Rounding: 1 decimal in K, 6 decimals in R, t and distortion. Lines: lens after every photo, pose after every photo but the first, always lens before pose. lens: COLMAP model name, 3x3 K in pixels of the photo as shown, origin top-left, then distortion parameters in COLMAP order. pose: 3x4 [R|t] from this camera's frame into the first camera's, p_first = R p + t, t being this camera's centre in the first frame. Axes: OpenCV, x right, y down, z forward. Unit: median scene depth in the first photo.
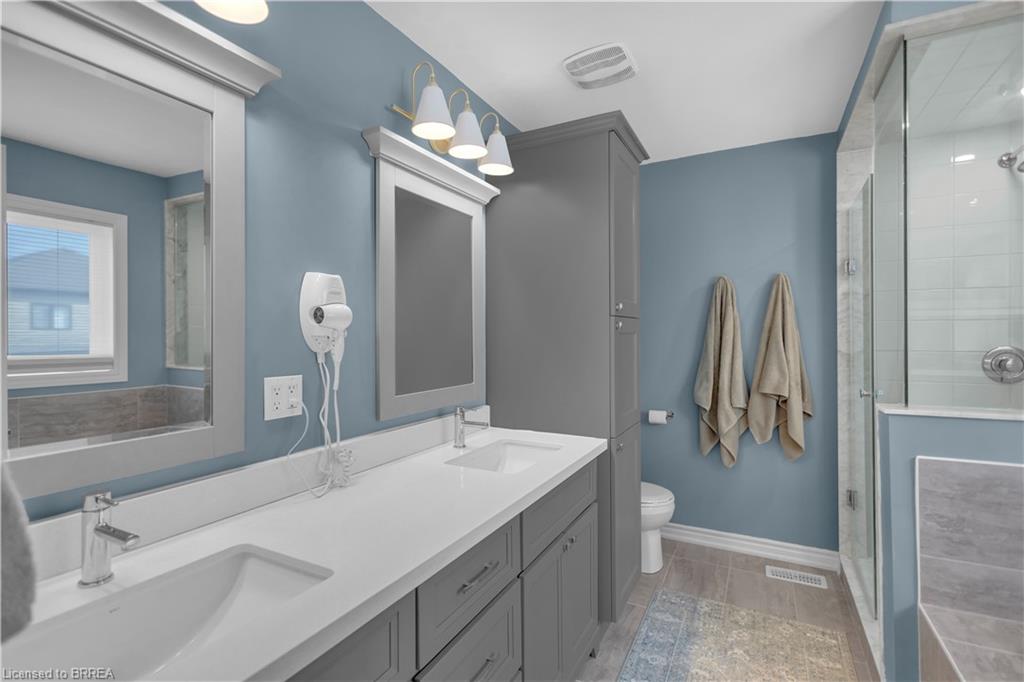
lens RADIAL K [[474.8, 0, 512.3], [0, 474.8, 339.4], [0, 0, 1]] dist [0.003651, 0.000133]
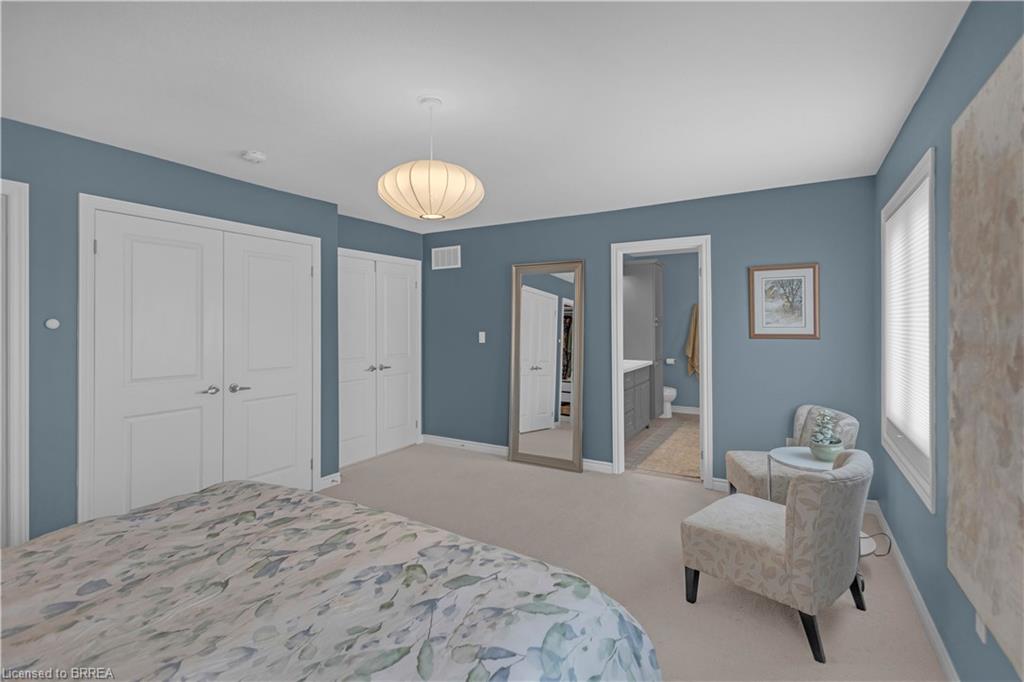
lens RADIAL K [[474.8, 0, 511.6], [0, 474.8, 333.9], [0, 0, 1]] dist [0.003651, 0.000133]
pose [[0.998781, 0.002920, -0.049284, -0.411680], [-0.002579, 0.999972, 0.006994, 0.008598], [0.049303, -0.006858, 0.998760, -1.563184]]
